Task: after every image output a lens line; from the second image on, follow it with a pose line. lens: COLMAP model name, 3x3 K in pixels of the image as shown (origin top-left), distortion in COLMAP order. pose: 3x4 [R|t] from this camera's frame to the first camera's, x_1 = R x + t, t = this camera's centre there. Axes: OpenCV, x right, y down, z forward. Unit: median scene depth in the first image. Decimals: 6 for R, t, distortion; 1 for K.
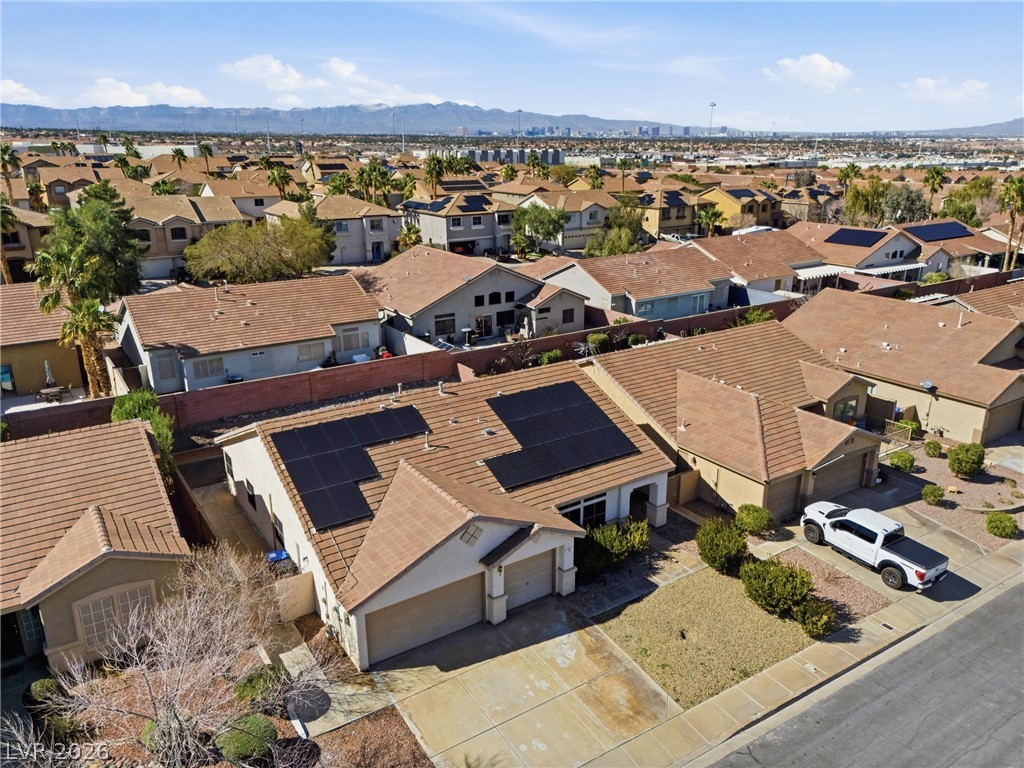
lens RADIAL K [[752.7, 0, 512.0], [0, 752.7, 384.0], [0, 0, 1]] dist [0.082816, -0.081958]
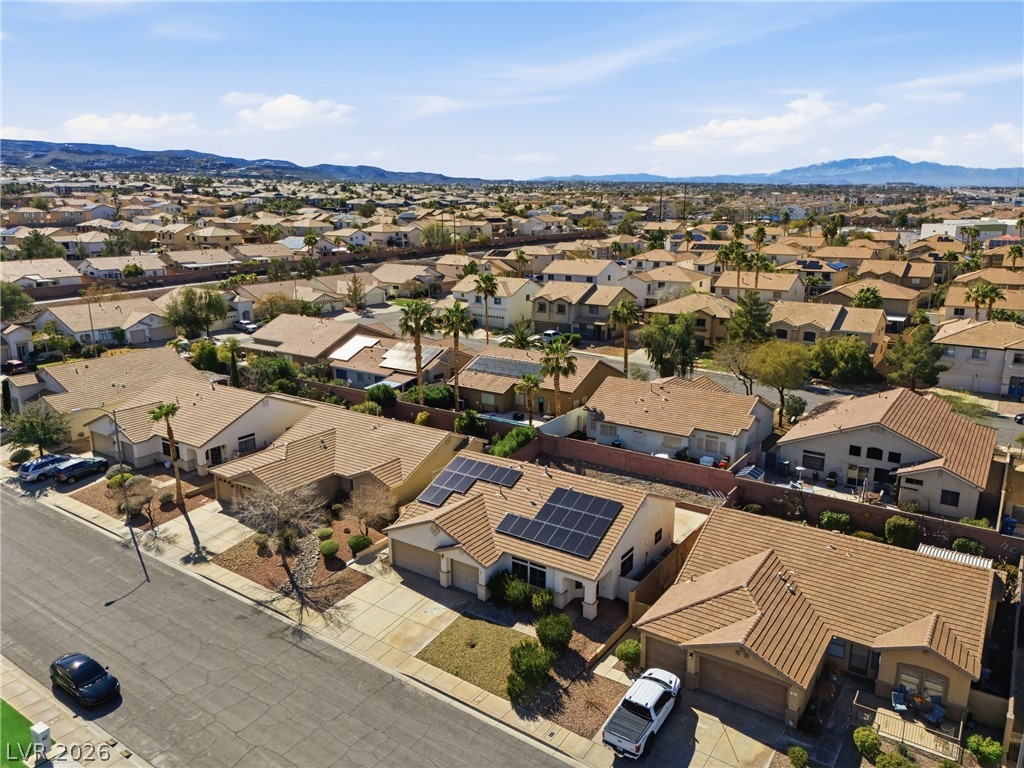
lens RADIAL K [[752.7, 0, 512.0], [0, 752.7, 384.0], [0, 0, 1]] dist [0.082816, -0.081958]
pose [[0.375620, 0.224328, -0.899215, 1.005937], [-0.285830, 0.951006, 0.117852, -0.265969], [0.881596, 0.212755, 0.421336, 0.164449]]
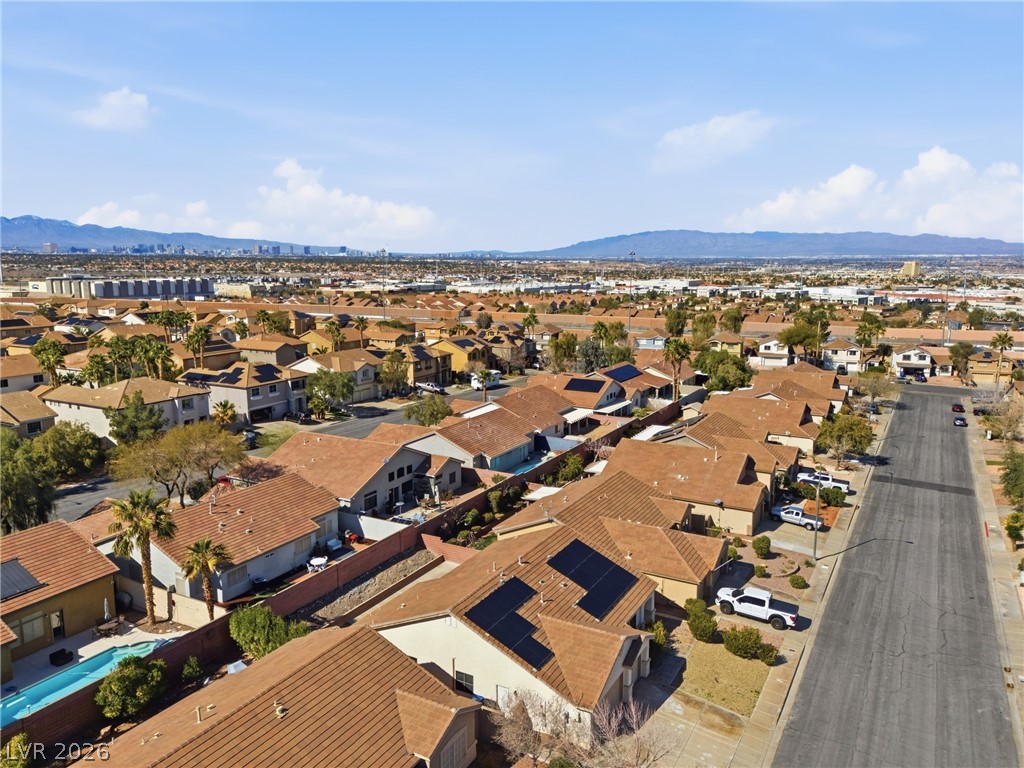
lens RADIAL K [[752.7, 0, 512.0], [0, 752.7, 384.0], [0, 0, 1]] dist [0.082816, -0.081958]
pose [[0.888447, -0.075673, 0.452698, -0.589984], [0.140520, 0.983799, -0.111327, -0.134774], [-0.436939, 0.162521, 0.884687, -0.288251]]
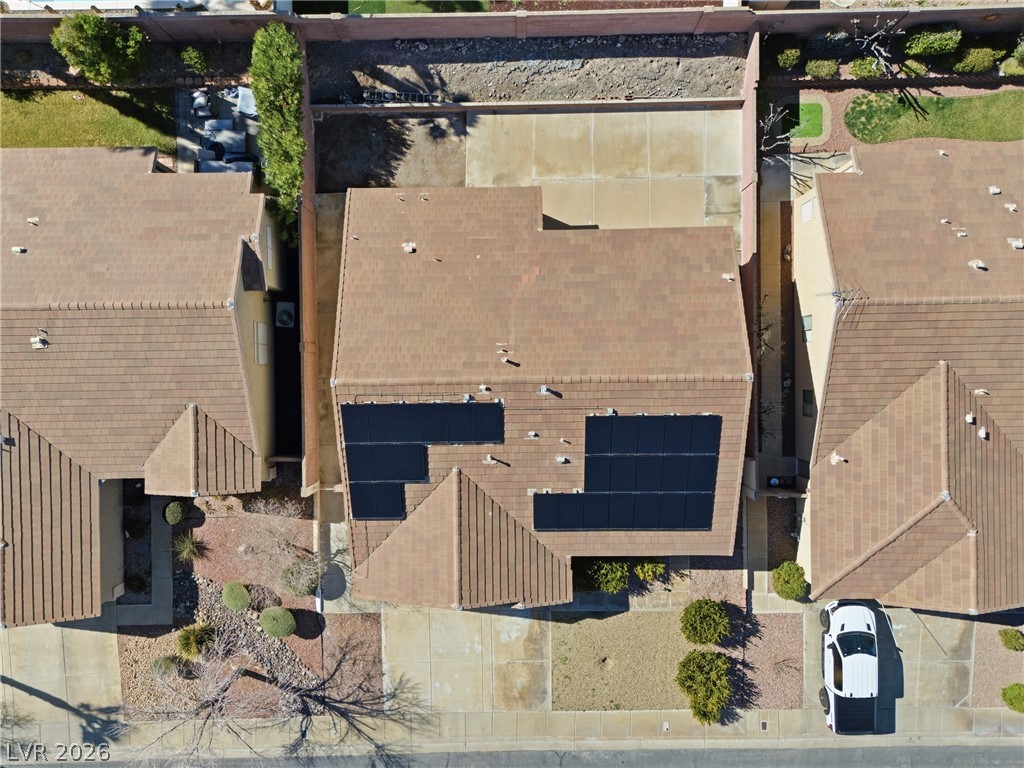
lens RADIAL K [[752.7, 0, 512.0], [0, 752.7, 384.0], [0, 0, 1]] dist [0.082816, -0.081958]
pose [[0.839642, 0.543136, -0.002374, -0.097806], [-0.157607, 0.247825, 0.955899, -0.619094], [0.519771, -0.802238, 0.293686, 0.574083]]
